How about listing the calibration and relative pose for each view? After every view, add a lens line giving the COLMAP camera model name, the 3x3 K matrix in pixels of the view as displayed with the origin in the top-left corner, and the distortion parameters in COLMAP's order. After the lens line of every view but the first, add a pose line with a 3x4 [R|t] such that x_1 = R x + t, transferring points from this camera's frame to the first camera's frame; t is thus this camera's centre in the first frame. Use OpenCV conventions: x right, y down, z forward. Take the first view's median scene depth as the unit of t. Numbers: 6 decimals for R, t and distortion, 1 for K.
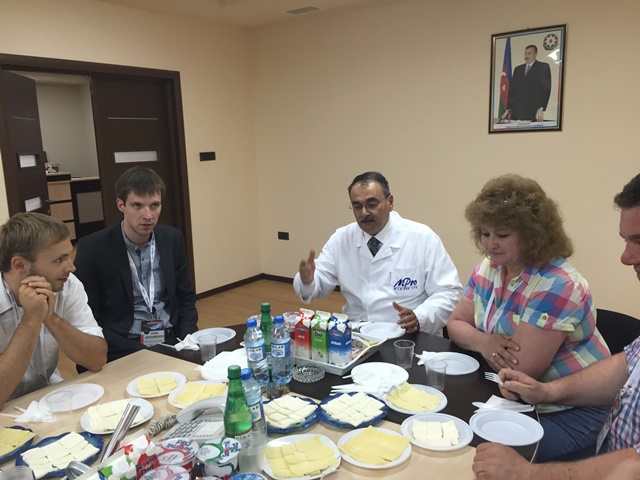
lens RADIAL K [[547.4, 0, 323.5], [0, 547.4, 239.5], [0, 0, 1]] dist [0.073725, -0.107826]
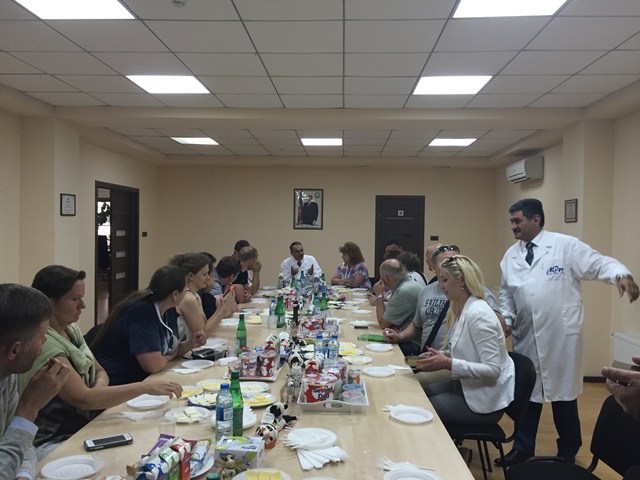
lens RADIAL K [[546.8, 0, 319.1], [0, 546.8, 241.1], [0, 0, 1]] dist [0.076798, -0.102626]
pose [[0.830136, 0.028248, 0.556845, -1.840079], [0.061380, 0.988015, -0.141626, 0.394108], [-0.554173, 0.151748, 0.818453, -1.940641]]
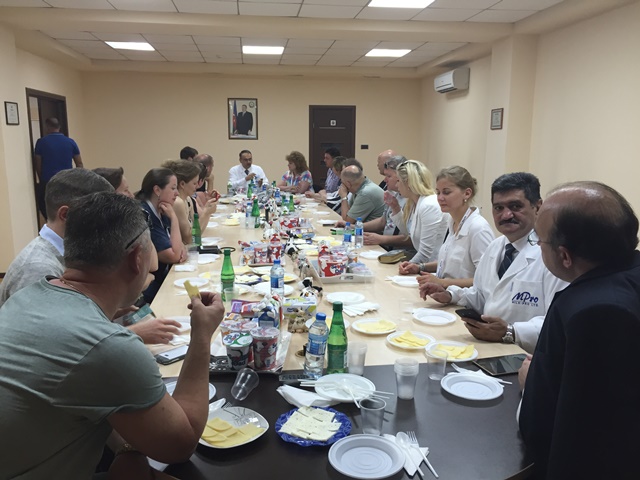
lens RADIAL K [[546.8, 0, 319.1], [0, 546.8, 241.1], [0, 0, 1]] dist [0.076798, -0.102626]
pose [[0.725745, -0.089819, 0.682076, -2.168724], [0.095708, 0.994981, 0.029188, 0.427106], [-0.681274, 0.044097, 0.730699, -1.959181]]
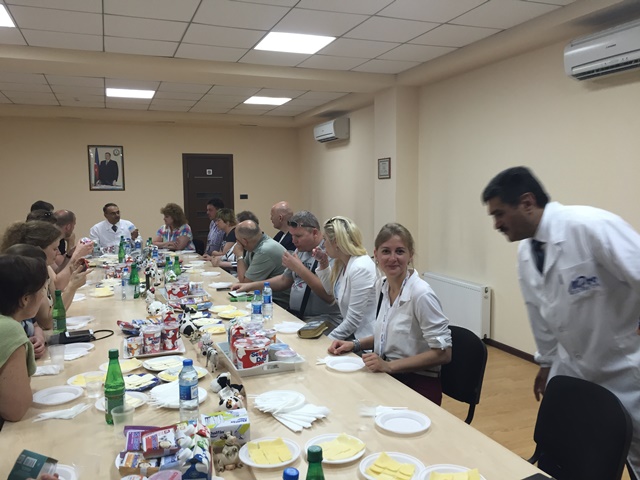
lens RADIAL K [[546.8, 0, 319.1], [0, 546.8, 241.1], [0, 0, 1]] dist [0.076798, -0.102626]
pose [[0.541753, -0.054690, 0.838756, -2.041087], [0.141480, 0.989577, -0.026857, 0.360853], [-0.828545, 0.133217, 0.543844, -1.705923]]
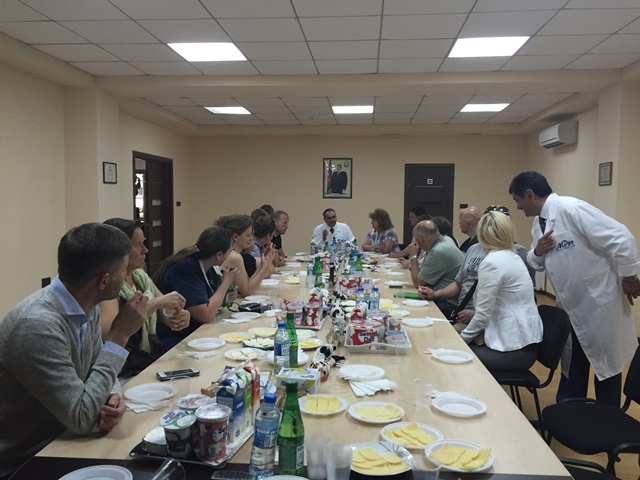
lens RADIAL K [[546.8, 0, 319.1], [0, 546.8, 241.1], [0, 0, 1]] dist [0.076798, -0.102626]
pose [[0.853781, -0.000477, 0.520631, -1.915819], [0.059810, 0.993469, -0.097173, 0.444182], [-0.517185, 0.114104, 0.848234, -1.964973]]
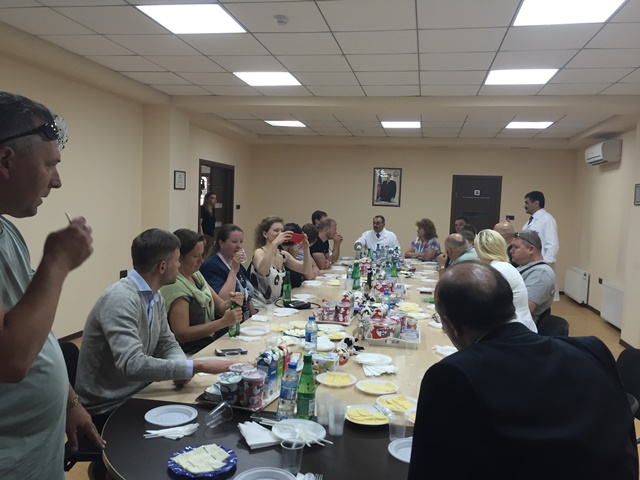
lens RADIAL K [[546.3, 0, 320.0], [0, 546.3, 240.0], [0, 0, 1]] dist [0.072014, -0.090811]
pose [[0.901128, 0.034899, 0.432147, -1.992049], [0.012237, 0.994311, -0.105814, 0.449757], [-0.433381, 0.100640, 0.895574, -2.230371]]
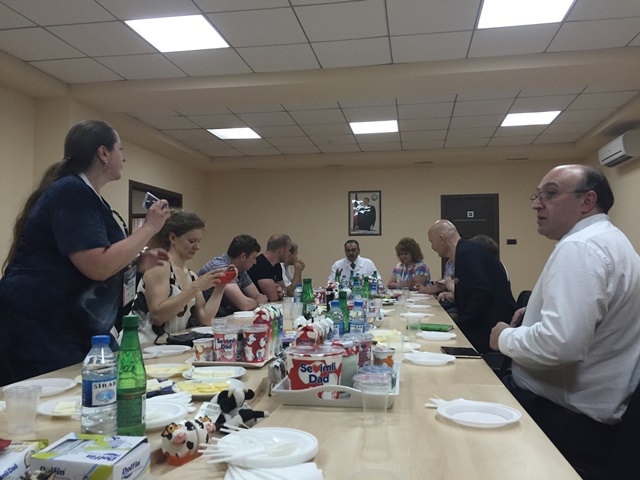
lens RADIAL K [[546.3, 0, 320.0], [0, 546.3, 240.0], [0, 0, 1]] dist [0.072014, -0.090811]
pose [[0.894646, 0.042584, 0.444742, -1.491289], [0.057625, 0.976134, -0.209383, 0.522890], [-0.443044, 0.212952, 0.870841, -1.572893]]
